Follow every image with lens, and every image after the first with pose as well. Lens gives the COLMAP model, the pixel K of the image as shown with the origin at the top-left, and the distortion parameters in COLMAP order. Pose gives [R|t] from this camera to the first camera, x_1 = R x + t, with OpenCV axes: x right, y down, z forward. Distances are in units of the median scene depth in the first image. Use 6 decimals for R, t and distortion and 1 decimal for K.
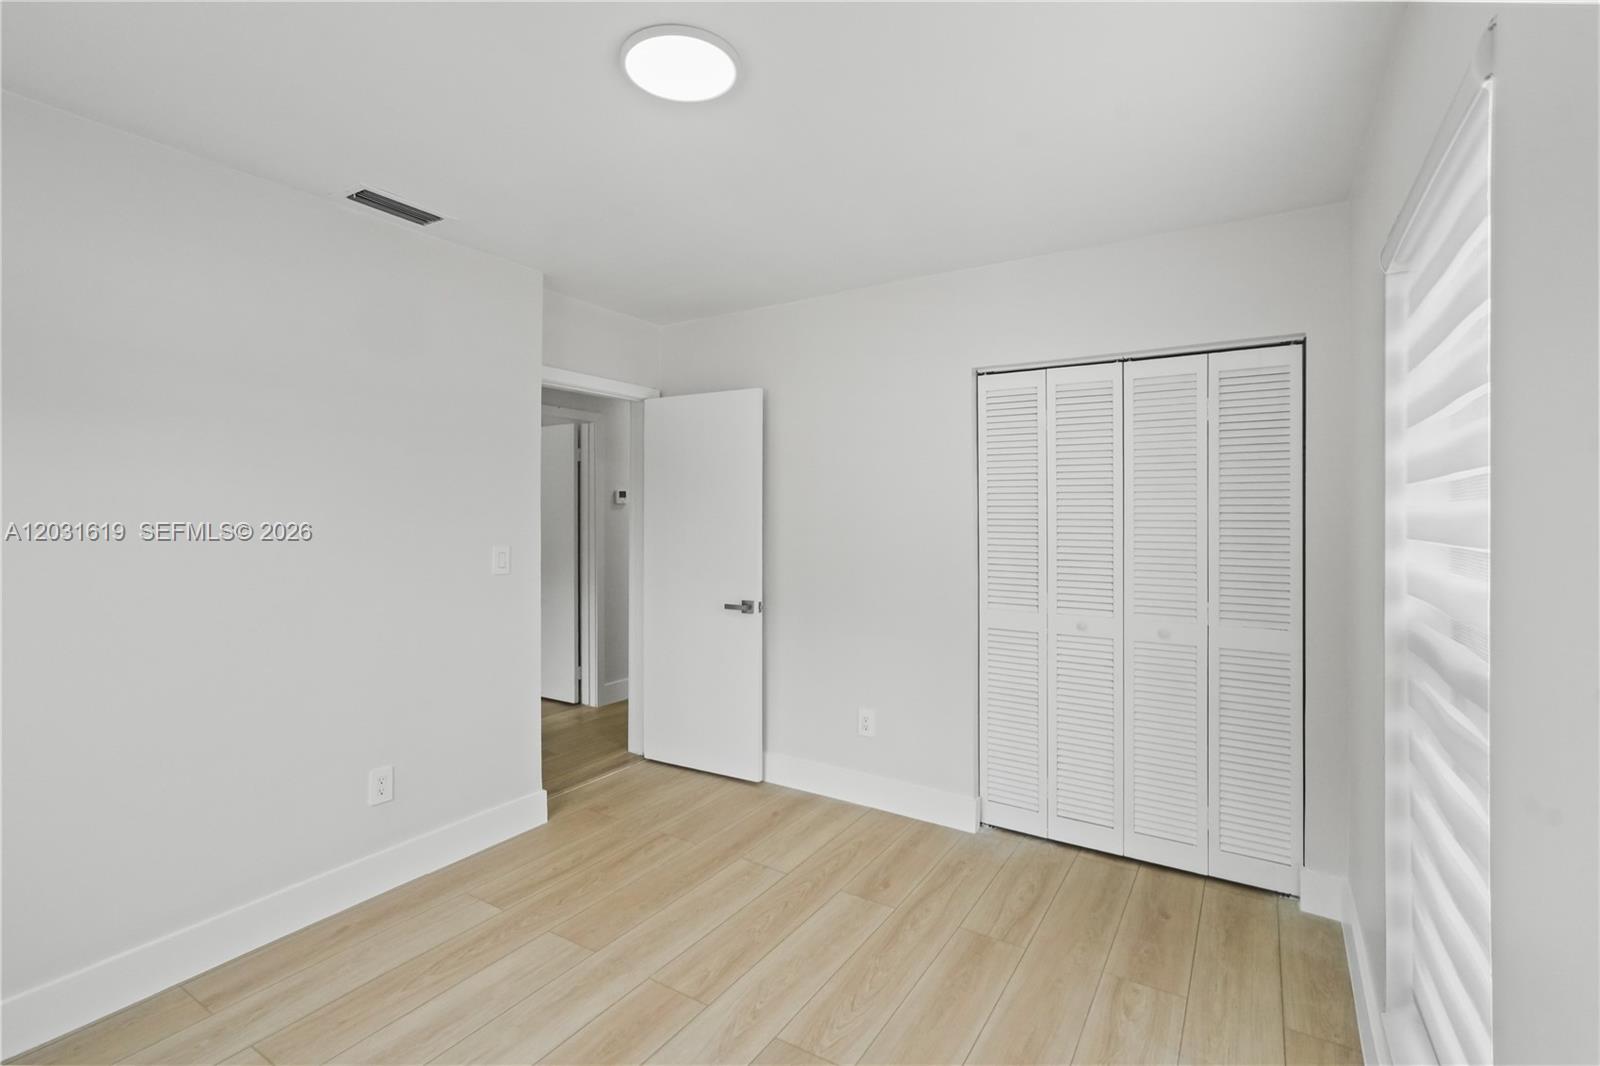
lens RADIAL K [[731.1, 0, 795.4], [0, 731.1, 518.0], [0, 0, 1]] dist [0.001656, 0.002647]
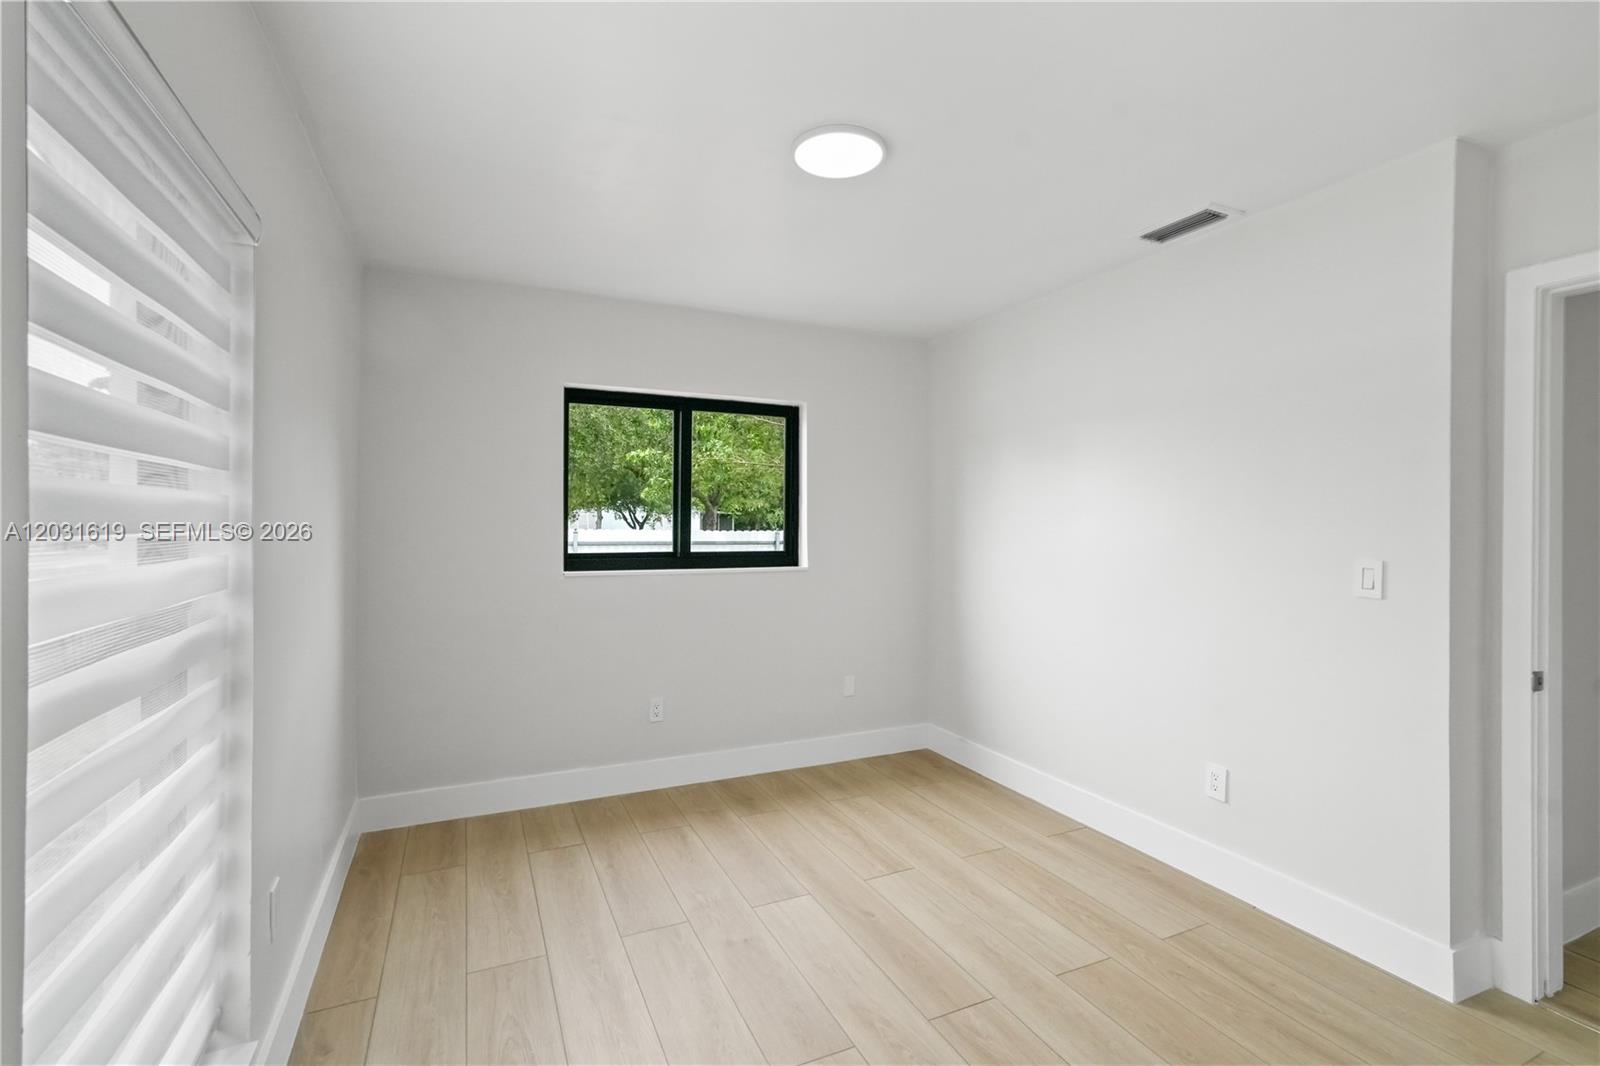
lens RADIAL K [[731.1, 0, 809.5], [0, 731.1, 523.3], [0, 0, 1]] dist [0.001656, 0.002647]
pose [[-0.535473, 0.001530, -0.844551, 0.713598], [-0.002183, 0.999993, 0.003196, 0.000976], [0.844549, 0.003555, -0.535466, 1.254396]]
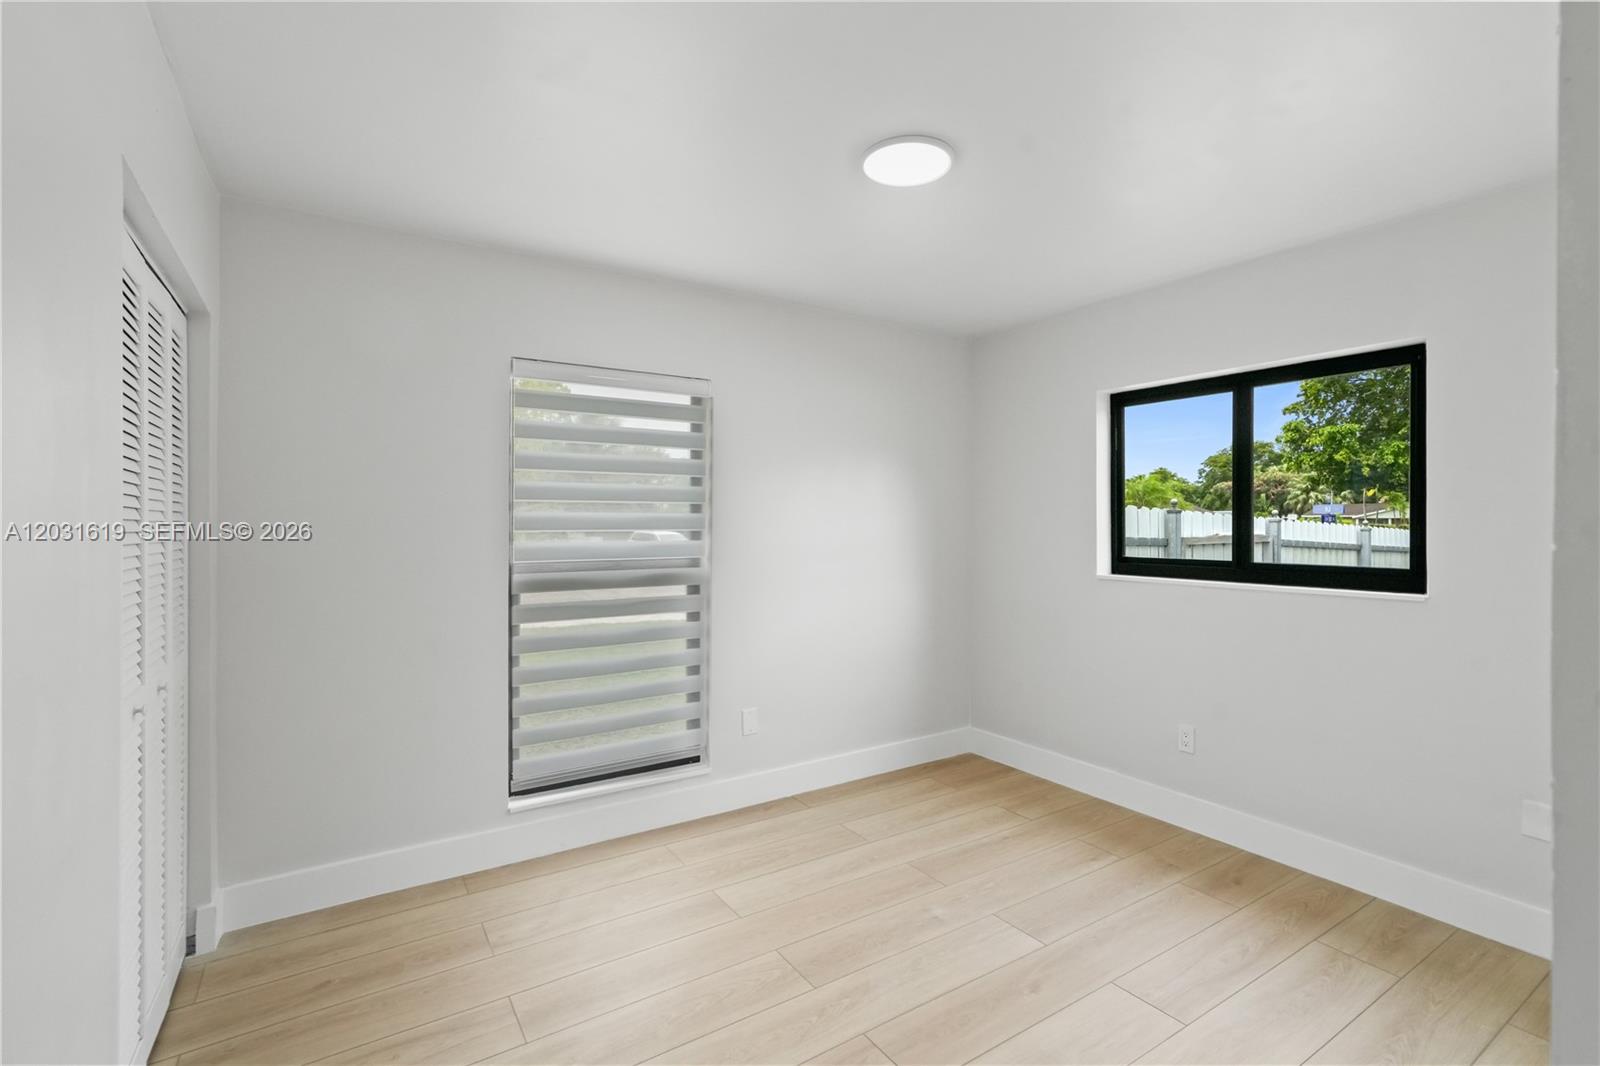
lens RADIAL K [[731.1, 0, 796.1], [0, 731.1, 514.2], [0, 0, 1]] dist [0.001656, 0.002647]
pose [[-0.908272, 0.006148, 0.418335, -0.400580], [-0.000223, 0.999885, -0.015180, 0.005445], [-0.418380, -0.013881, -0.908166, 1.728923]]
